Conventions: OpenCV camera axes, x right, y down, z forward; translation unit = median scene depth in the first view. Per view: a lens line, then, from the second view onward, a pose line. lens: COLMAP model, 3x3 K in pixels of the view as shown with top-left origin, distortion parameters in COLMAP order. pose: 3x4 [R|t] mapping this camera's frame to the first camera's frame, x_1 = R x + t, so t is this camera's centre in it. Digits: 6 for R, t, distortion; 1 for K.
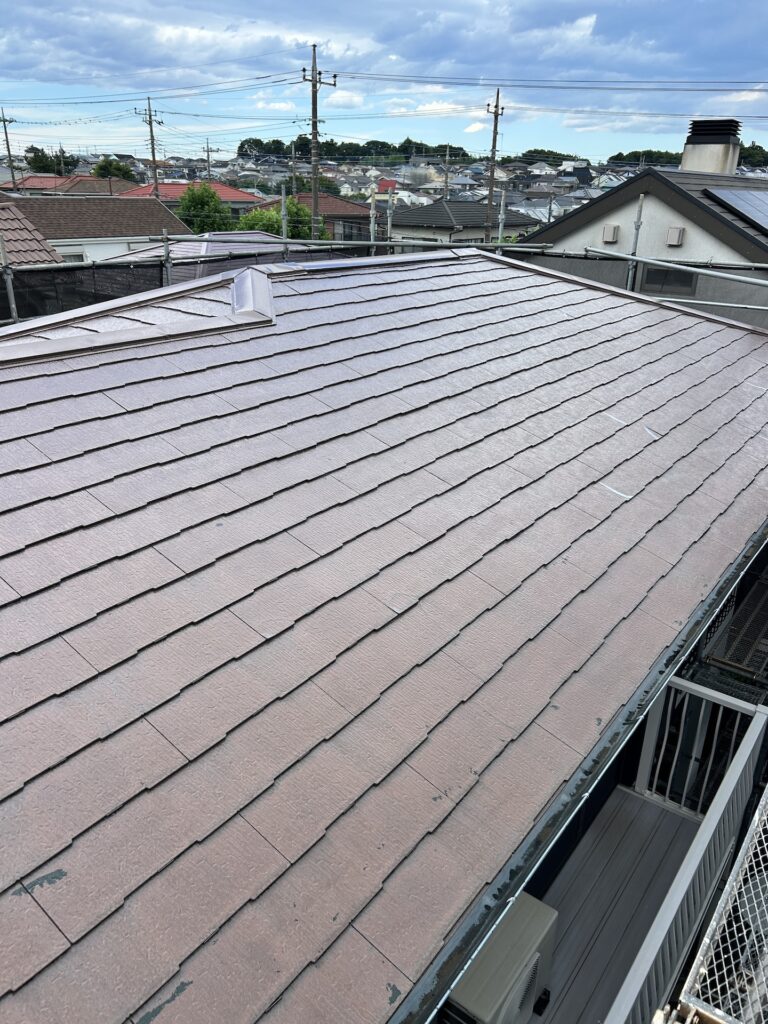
lens RADIAL K [[769.8, 0, 384.0], [0, 769.8, 512.0], [0, 0, 1]] dist [0.006381, 0.012187]
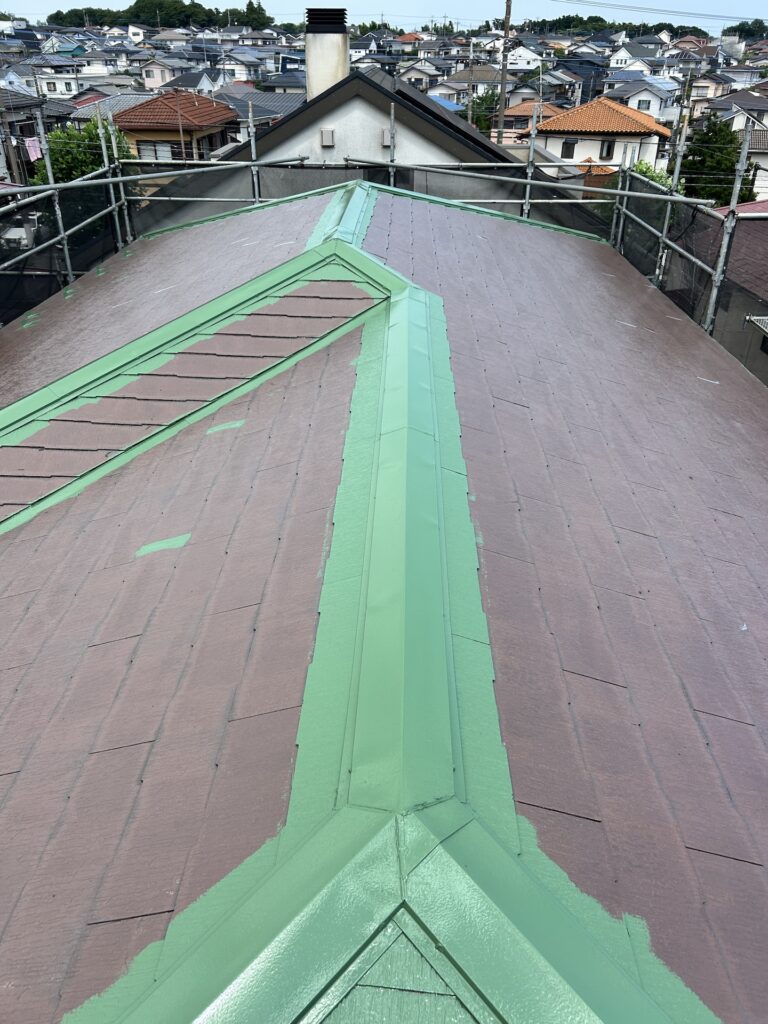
lens RADIAL K [[768.2, 0, 377.5], [0, 768.2, 515.9], [0, 0, 1]] dist [0.045330, -0.058629]
pose [[0.821157, -0.306625, 0.481334, -0.079705], [0.234393, 0.950190, 0.205426, -0.019205], [-0.520347, -0.055866, 0.852125, 0.012237]]
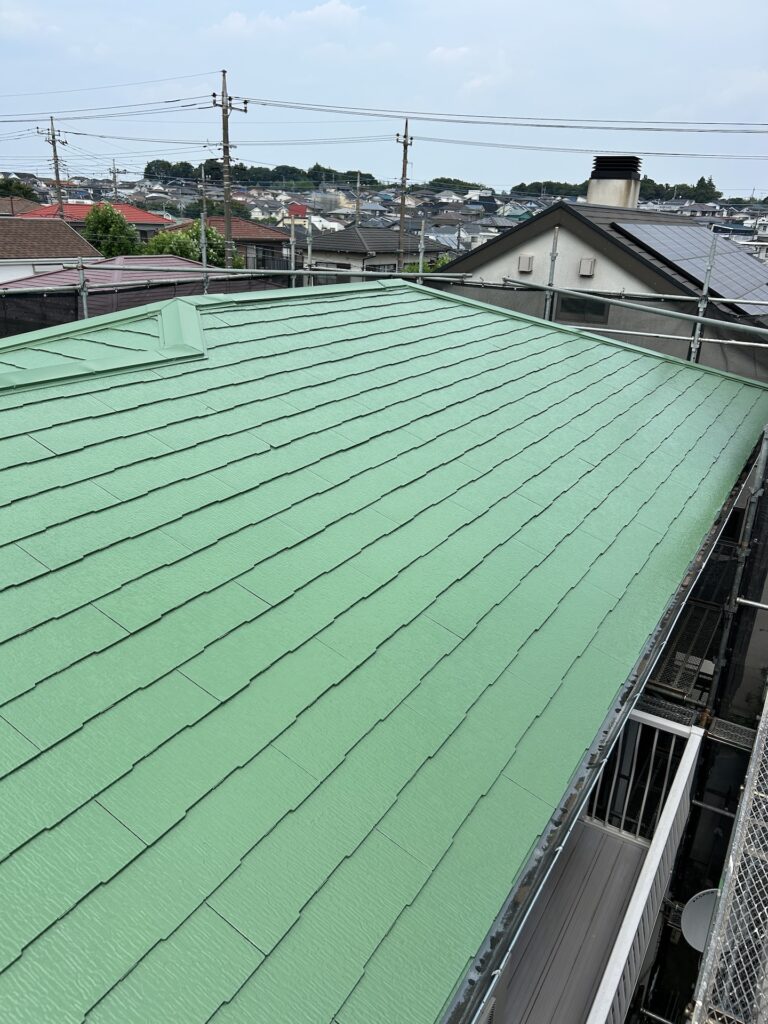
lens RADIAL K [[767.6, 0, 378.6], [0, 767.6, 515.8], [0, 0, 1]] dist [0.012290, 0.000411]
pose [[0.994742, -0.022057, 0.100008, -0.002782], [0.024354, 0.999466, -0.021806, -0.001986], [-0.099473, 0.024127, 0.994748, 0.002272]]
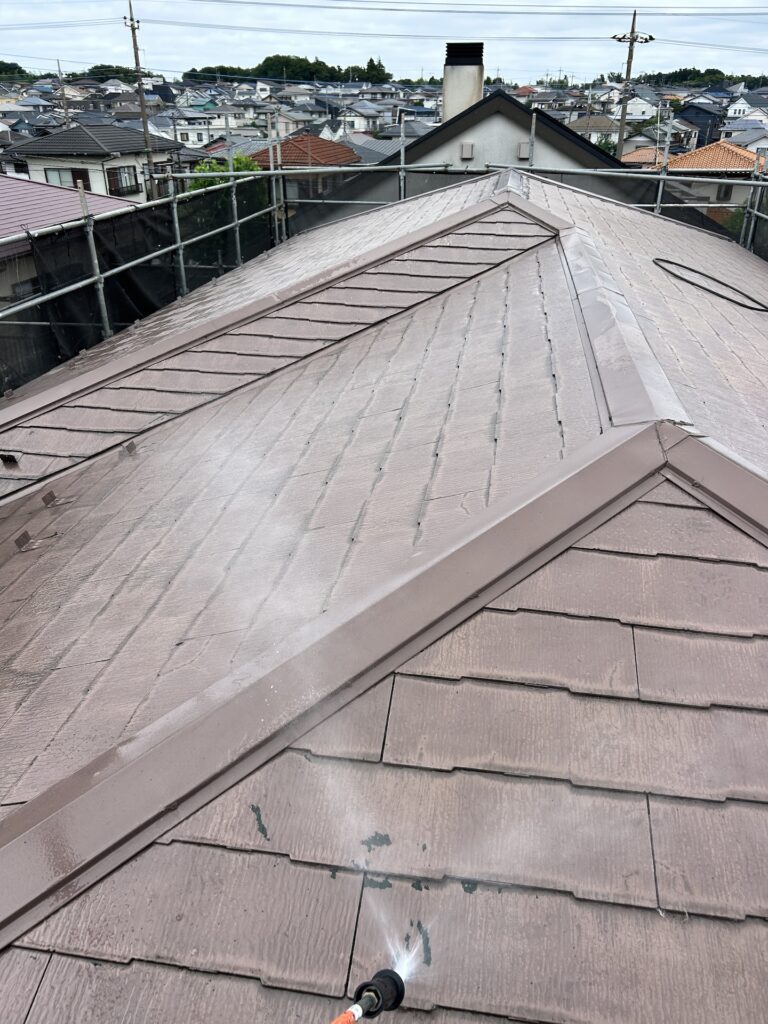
lens RADIAL K [[766.2, 0, 384.0], [0, 766.2, 512.0], [0, 0, 1]] dist [0.052231, -0.064590]
pose [[0.884178, -0.234973, 0.403754, -0.100475], [0.199943, 0.971474, 0.127517, -0.004641], [-0.422200, -0.032020, 0.905937, 0.004268]]
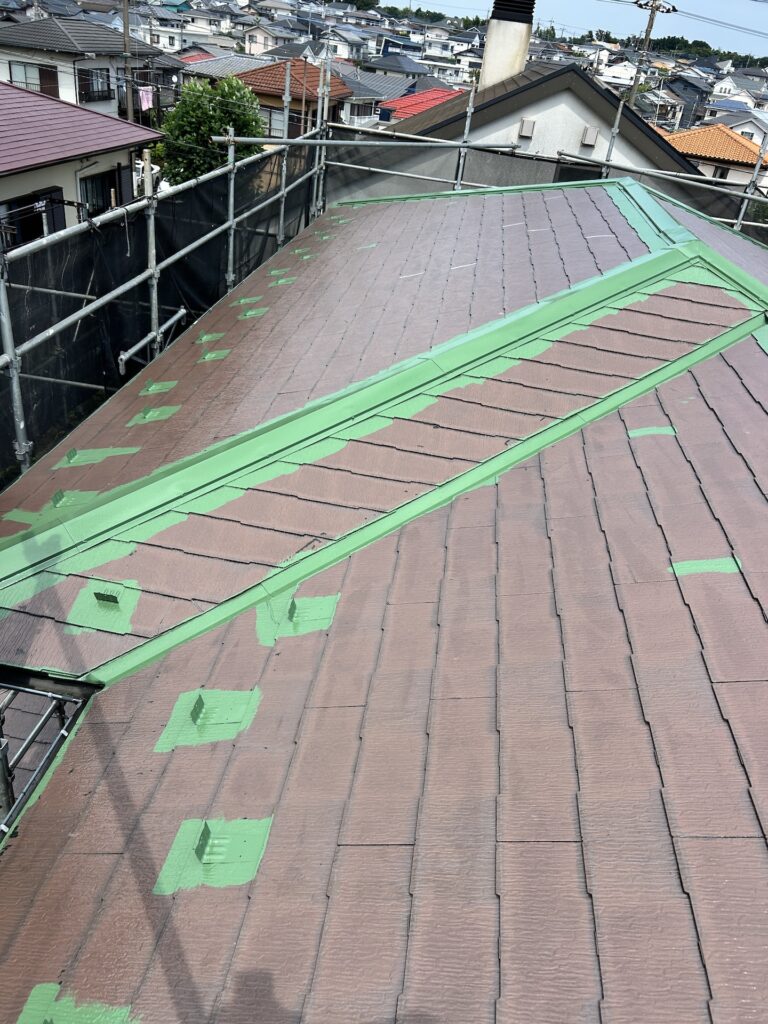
lens RADIAL K [[766.2, 0, 384.0], [0, 766.2, 512.0], [0, 0, 1]] dist [0.052231, -0.064590]
pose [[0.870644, -0.183036, 0.456593, -0.108915], [0.095973, 0.973564, 0.207272, -0.025628], [-0.482461, -0.136640, 0.865194, 0.037882]]
